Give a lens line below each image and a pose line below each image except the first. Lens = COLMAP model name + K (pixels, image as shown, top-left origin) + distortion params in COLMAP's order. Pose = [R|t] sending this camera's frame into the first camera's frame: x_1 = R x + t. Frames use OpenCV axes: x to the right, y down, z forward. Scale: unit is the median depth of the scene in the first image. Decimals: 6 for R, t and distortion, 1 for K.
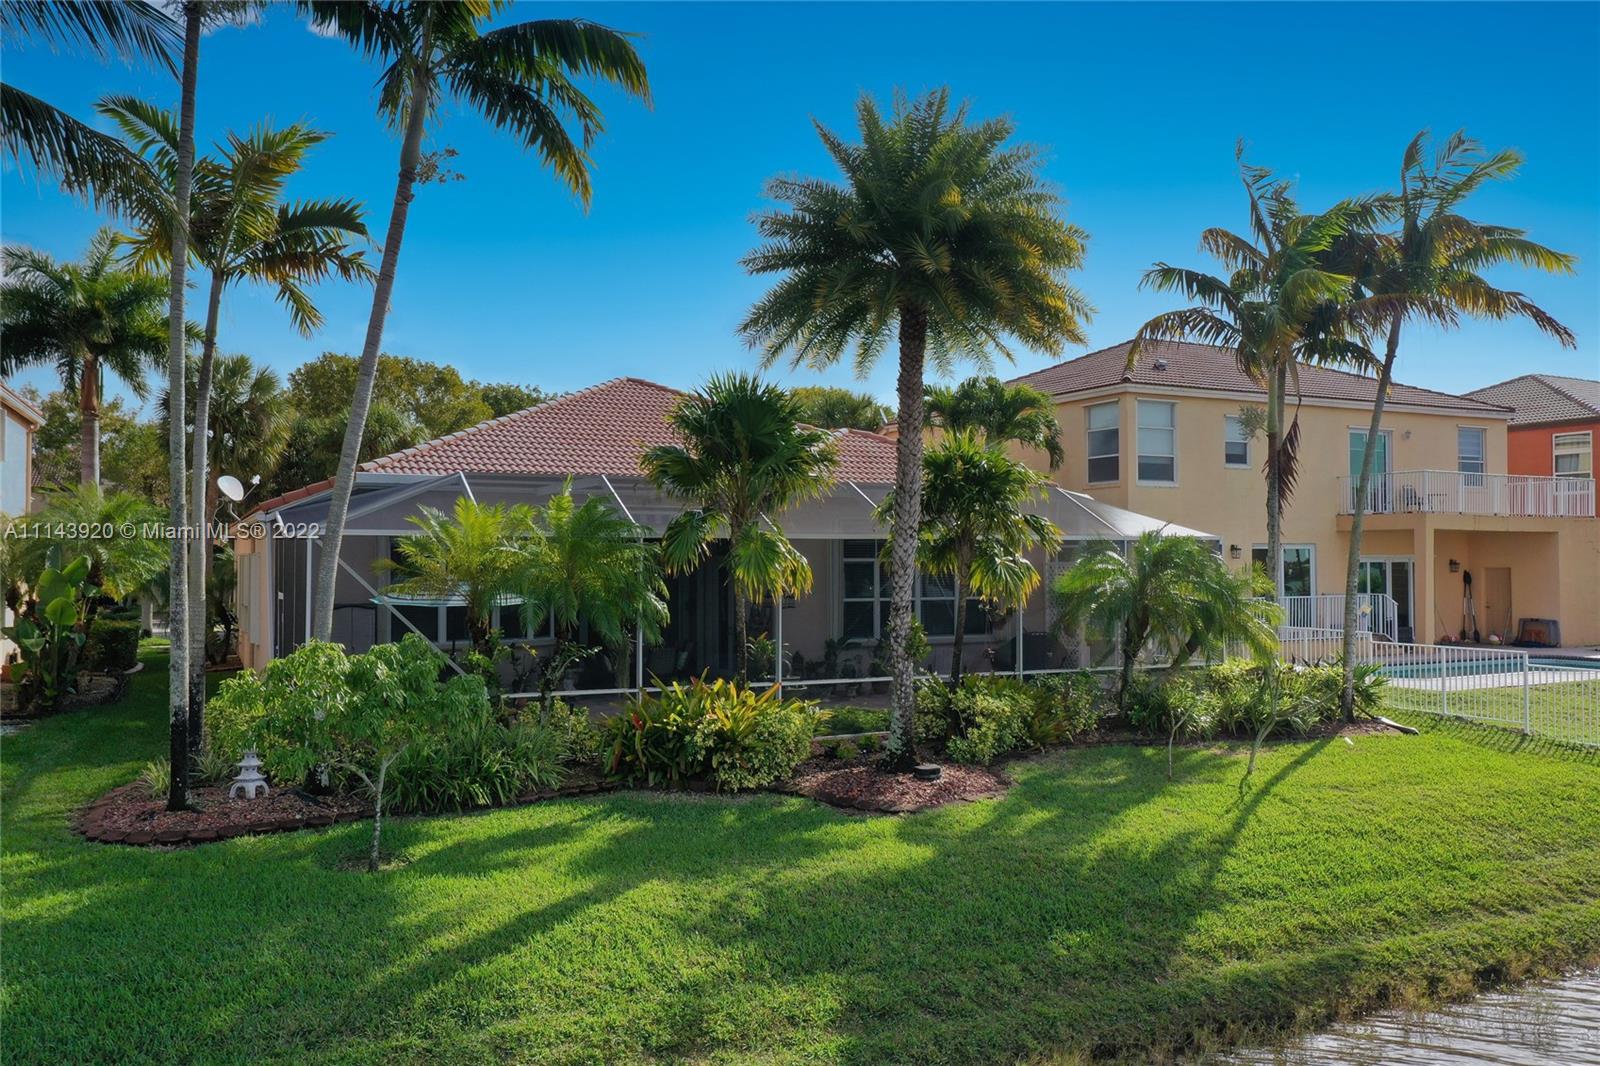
lens RADIAL K [[1287.3, 0, 798.0], [0, 1287.3, 535.9], [0, 0, 1]] dist [0.009499, 0.011645]
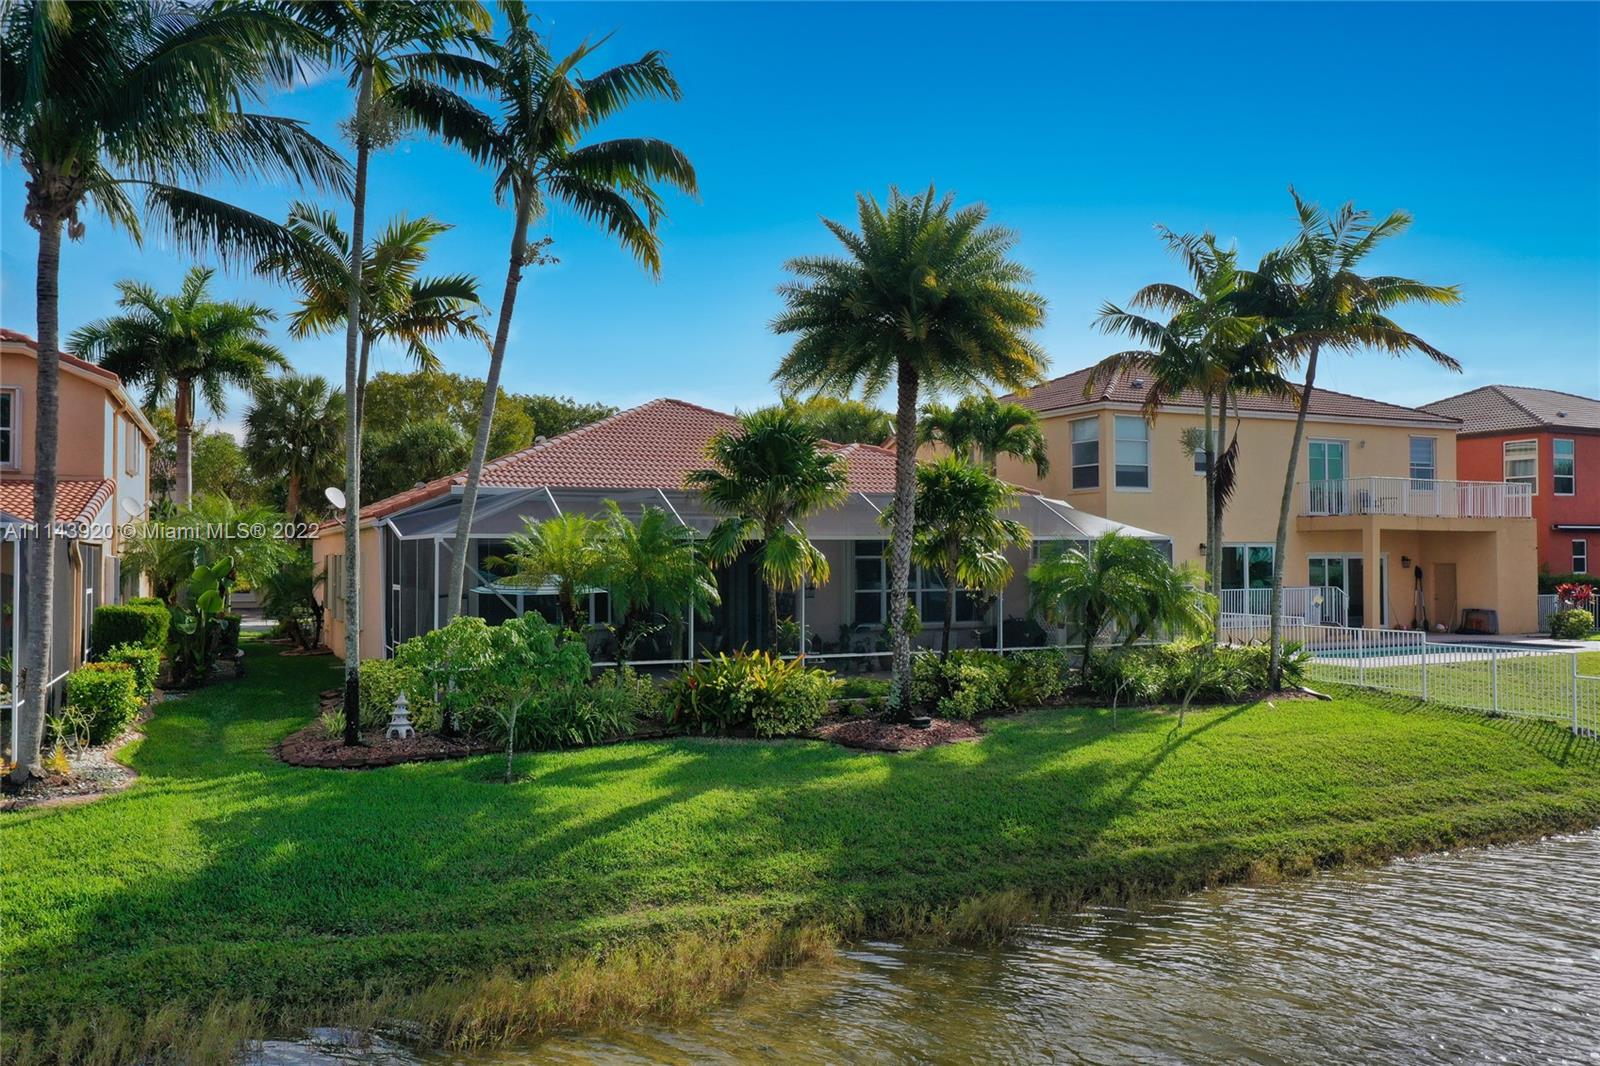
lens RADIAL K [[1287.3, 0, 799.7], [0, 1287.3, 525.7], [0, 0, 1]] dist [0.009499, 0.011645]
pose [[0.999947, -0.003075, -0.009865, -0.005290], [0.002997, 0.999965, -0.007858, -0.001698], [0.009889, 0.007828, 0.999920, -0.263200]]
